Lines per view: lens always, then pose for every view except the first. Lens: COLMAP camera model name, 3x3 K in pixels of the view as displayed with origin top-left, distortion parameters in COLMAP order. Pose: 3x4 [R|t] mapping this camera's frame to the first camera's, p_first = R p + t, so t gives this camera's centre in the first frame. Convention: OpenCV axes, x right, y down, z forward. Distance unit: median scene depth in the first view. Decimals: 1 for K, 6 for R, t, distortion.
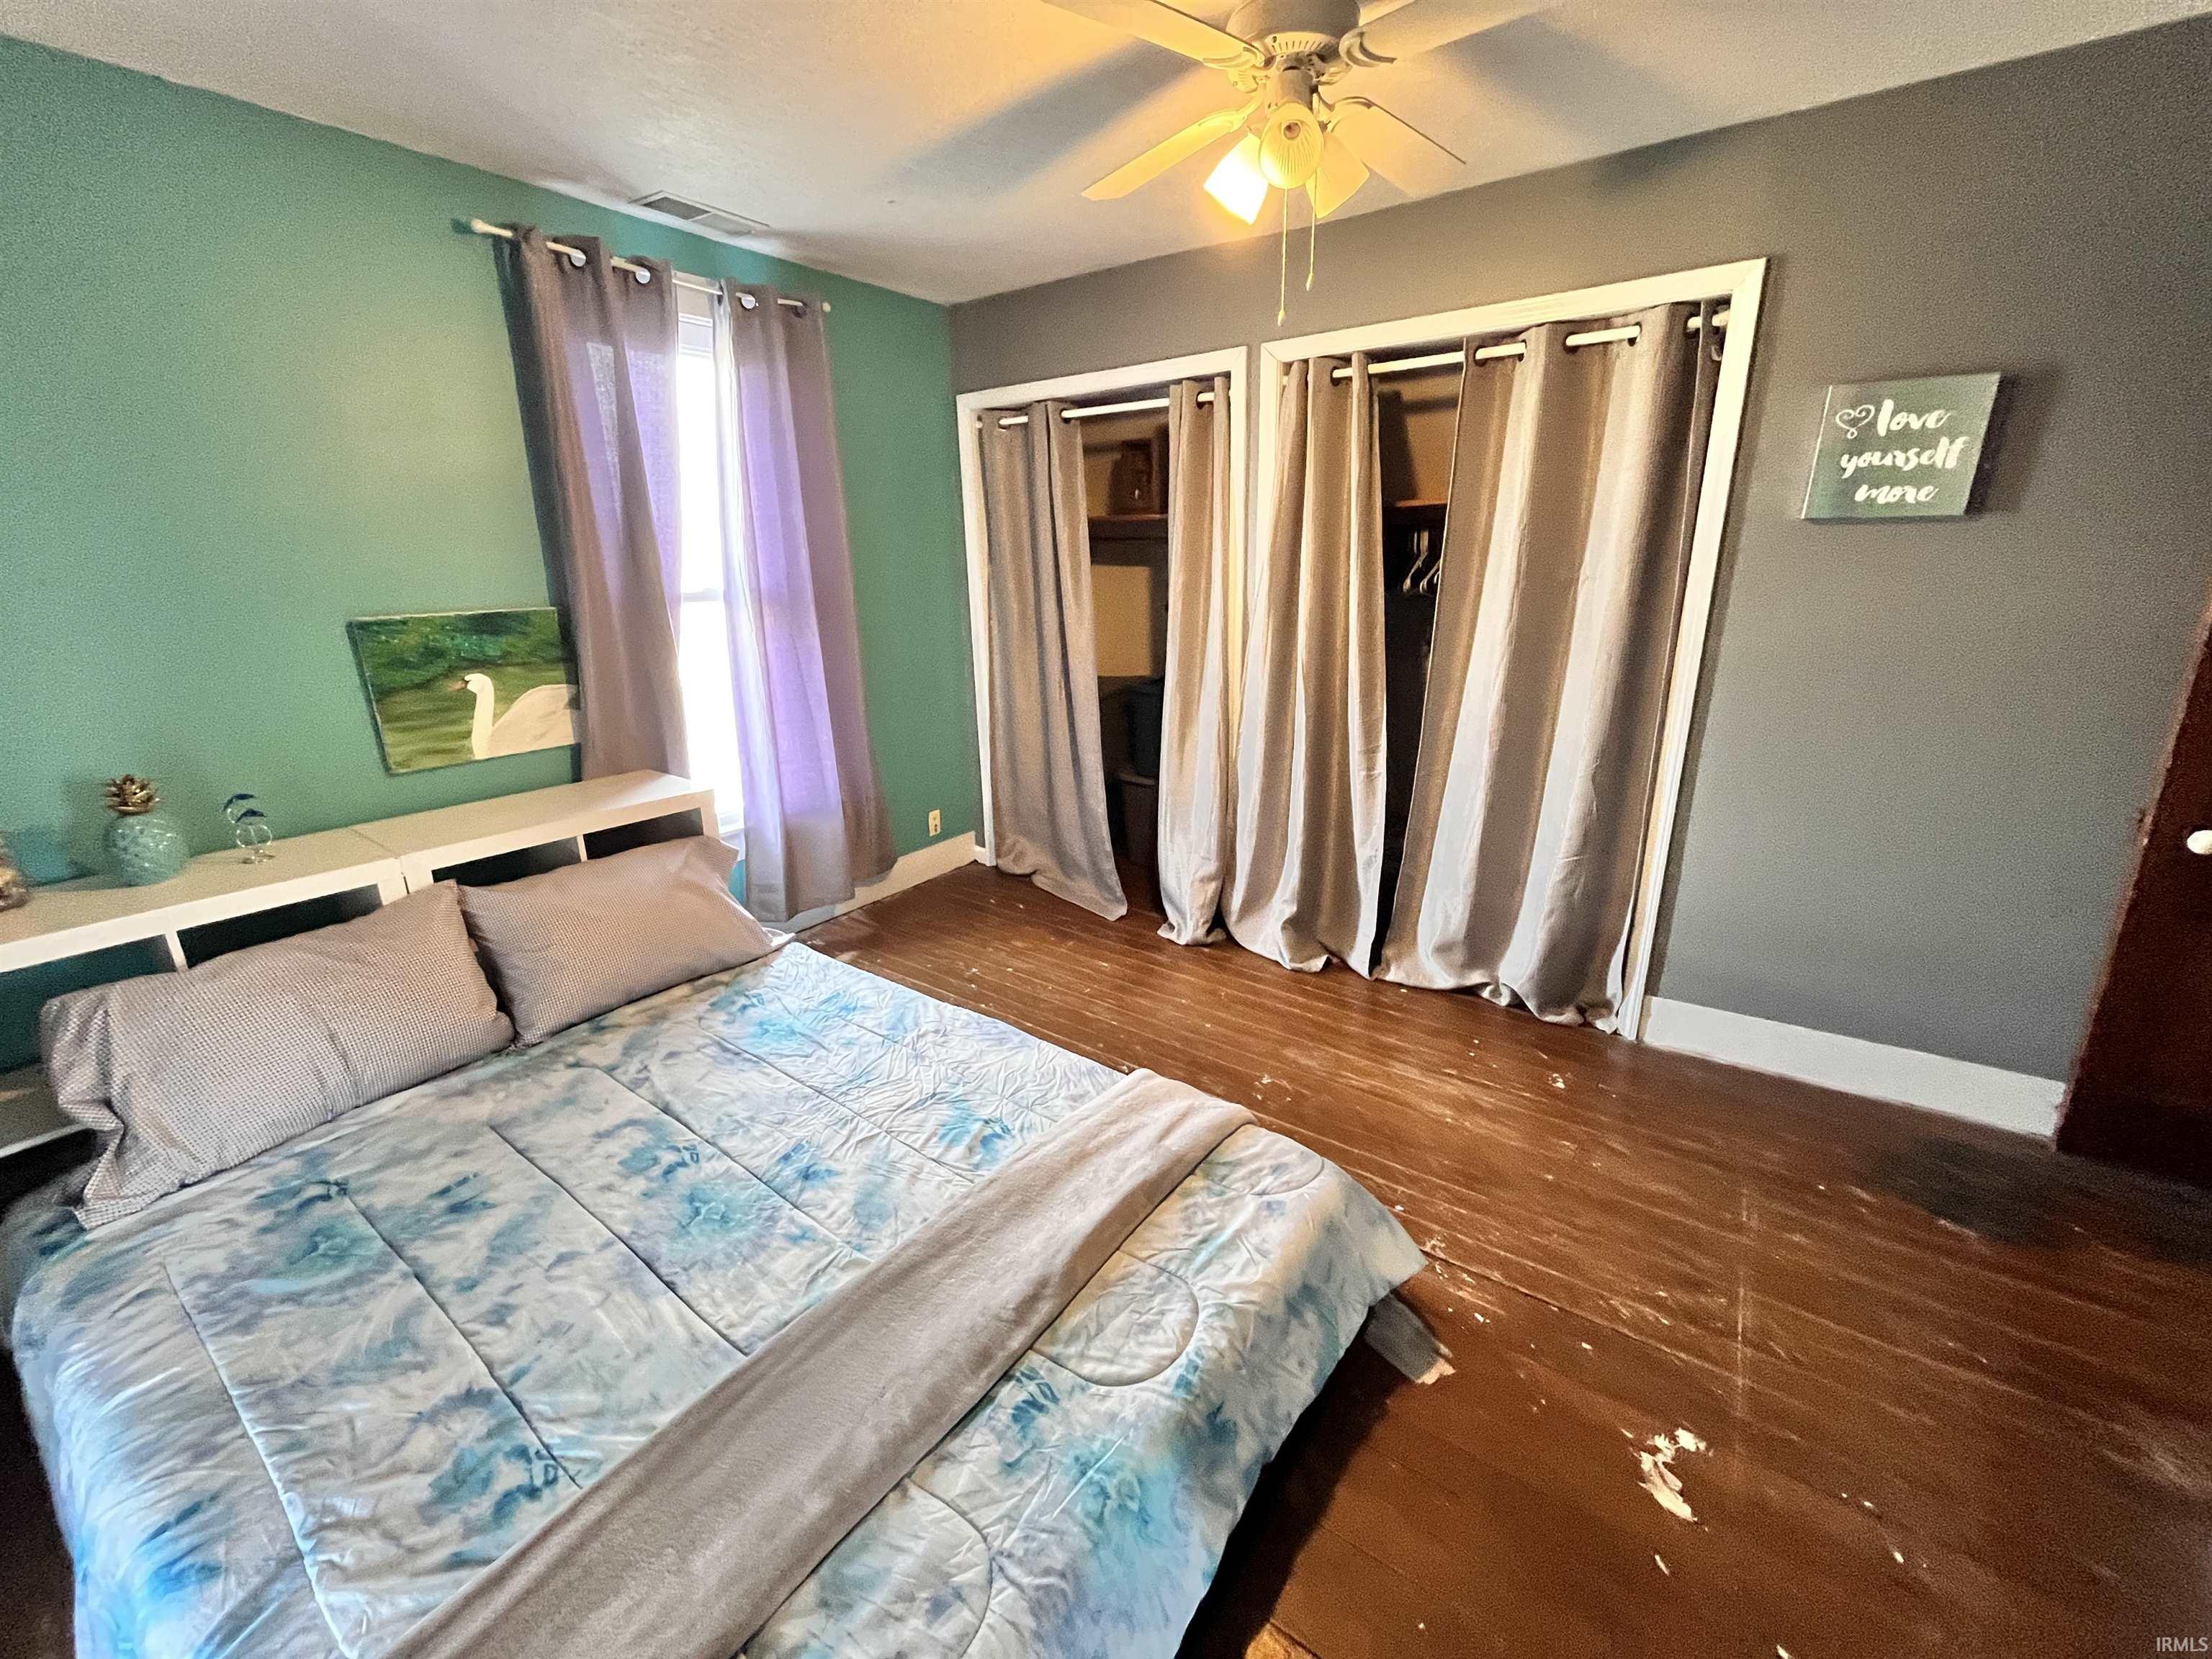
lens RADIAL K [[889.3, 0, 1114.7], [0, 889.3, 828.0], [0, 0, 1]] dist [-0.001768, -0.000660]
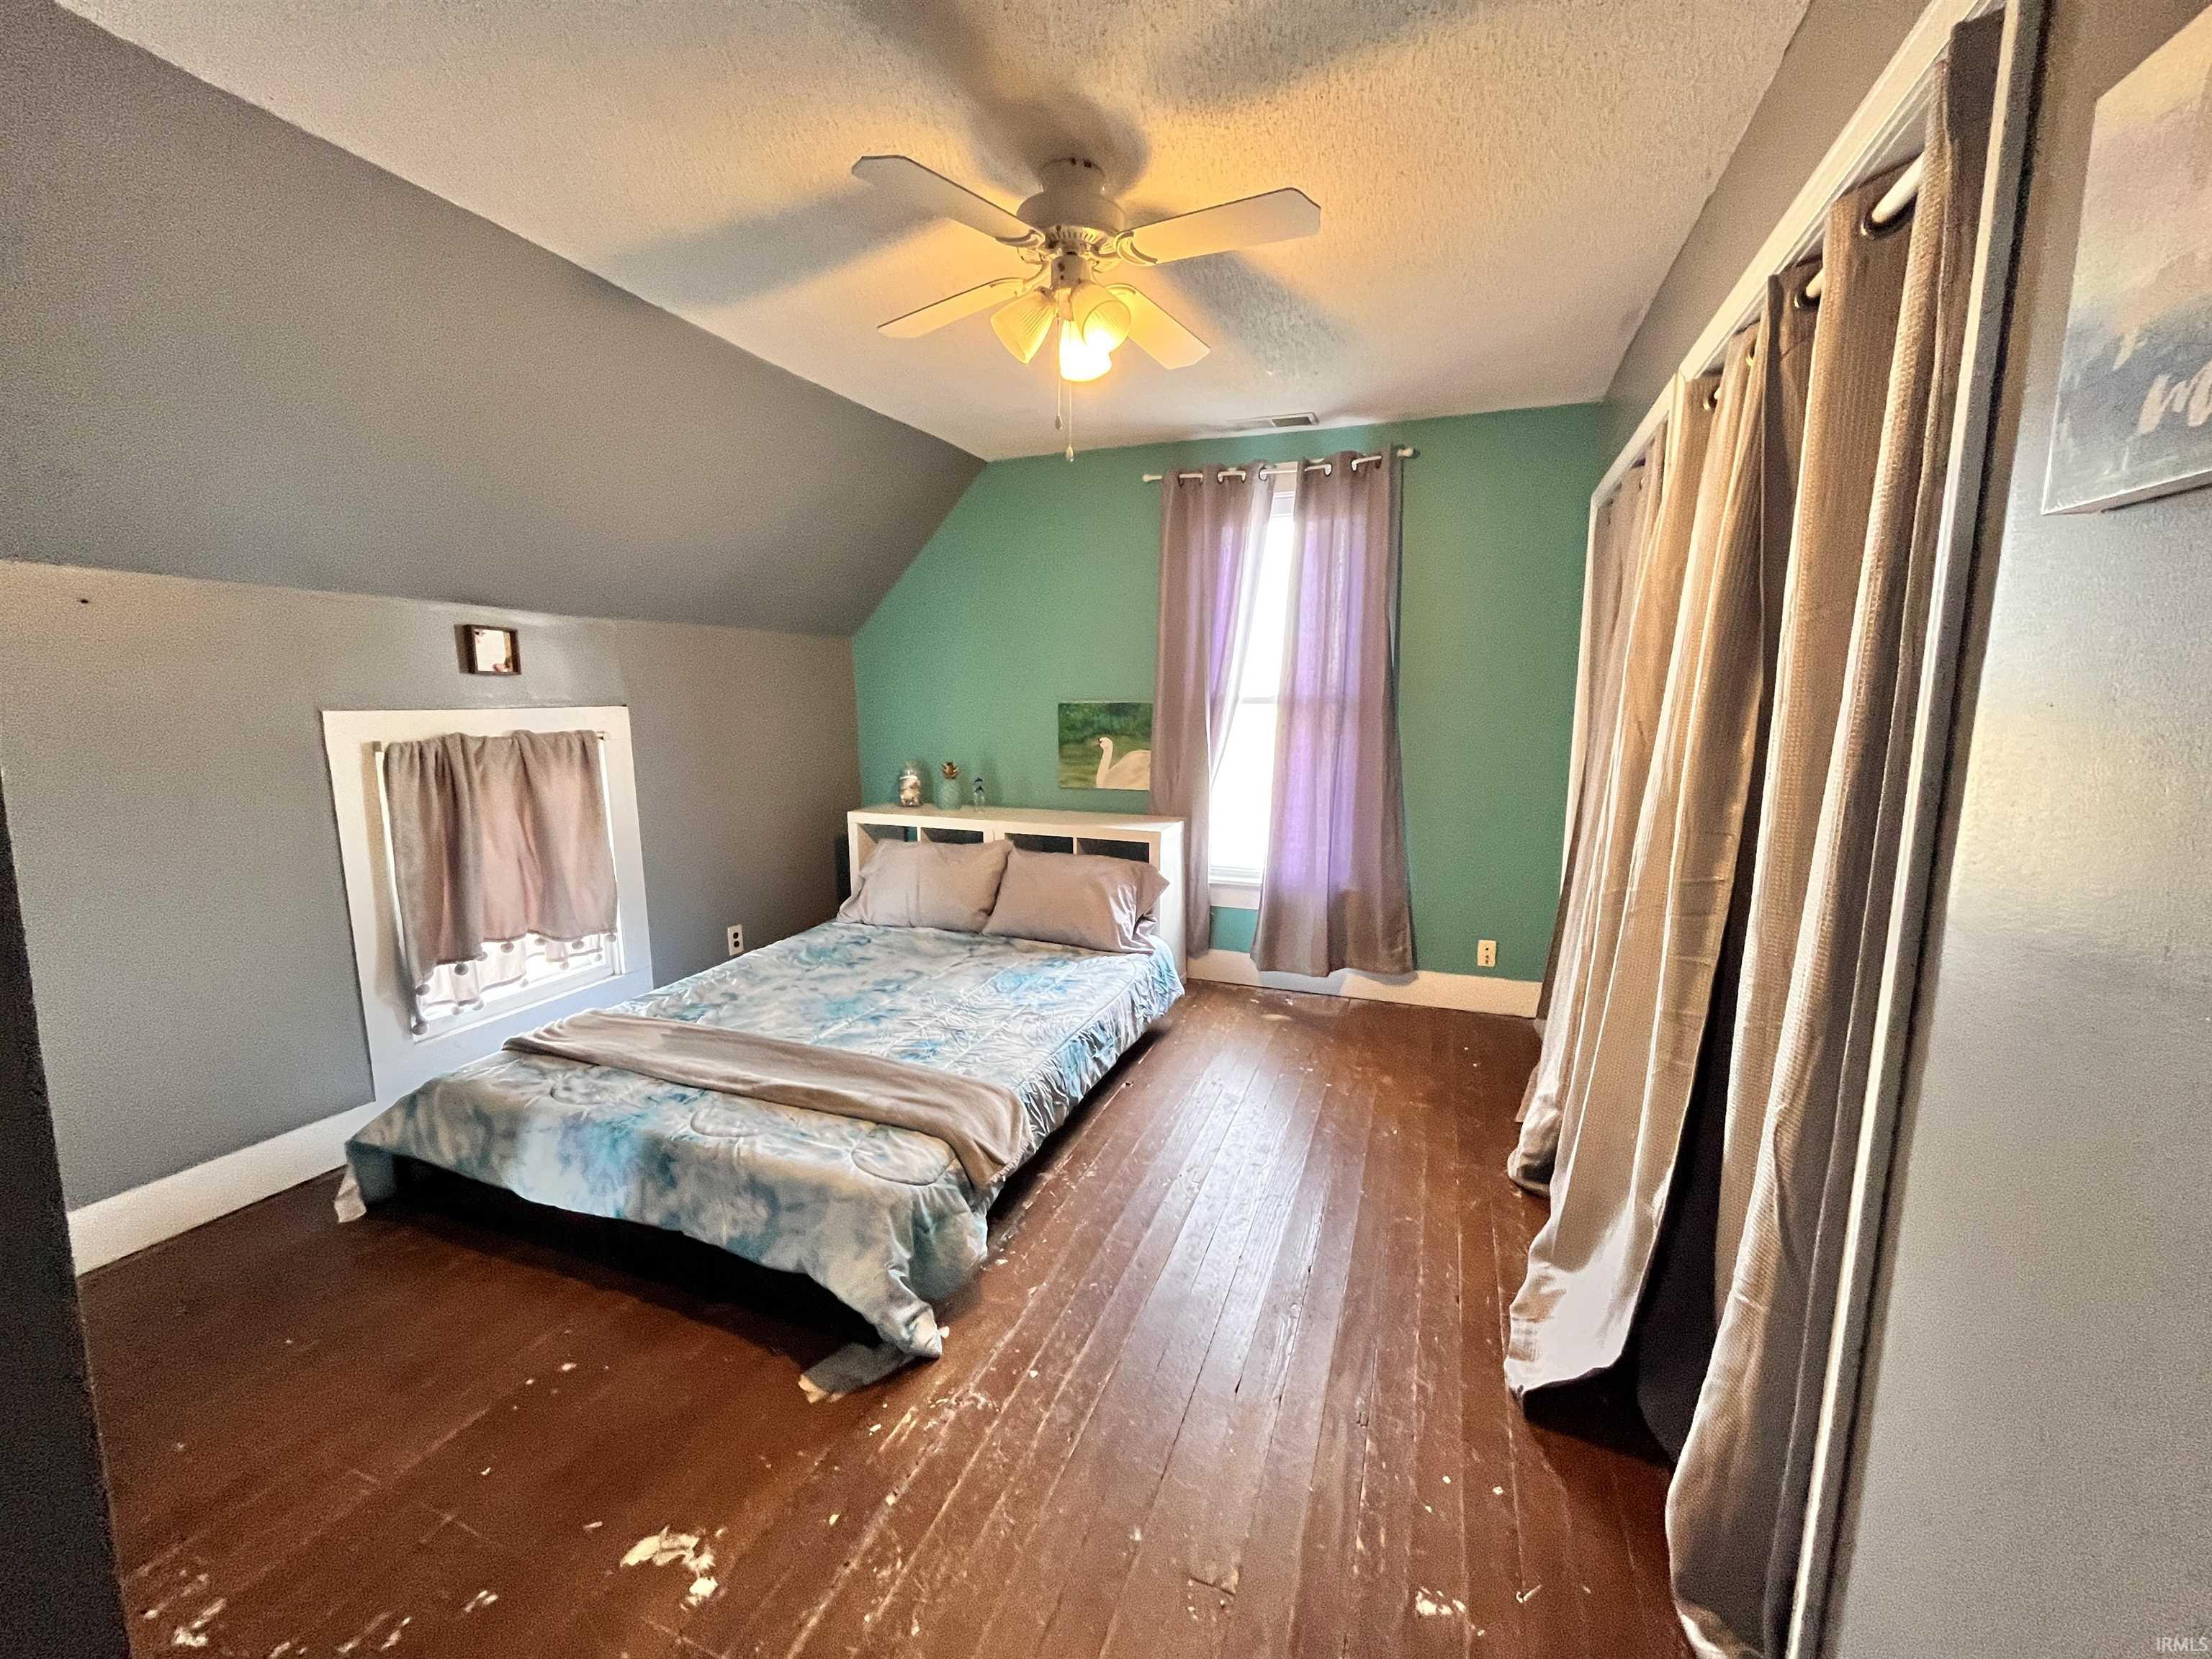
lens RADIAL K [[889.3, 0, 1105.0], [0, 889.3, 831.3], [0, 0, 1]] dist [-0.001768, -0.000660]
pose [[0.259511, 0.165904, -0.951383, 1.125363], [-0.288938, 0.953347, 0.087432, -0.190427], [0.921503, 0.252201, 0.295341, 0.689590]]
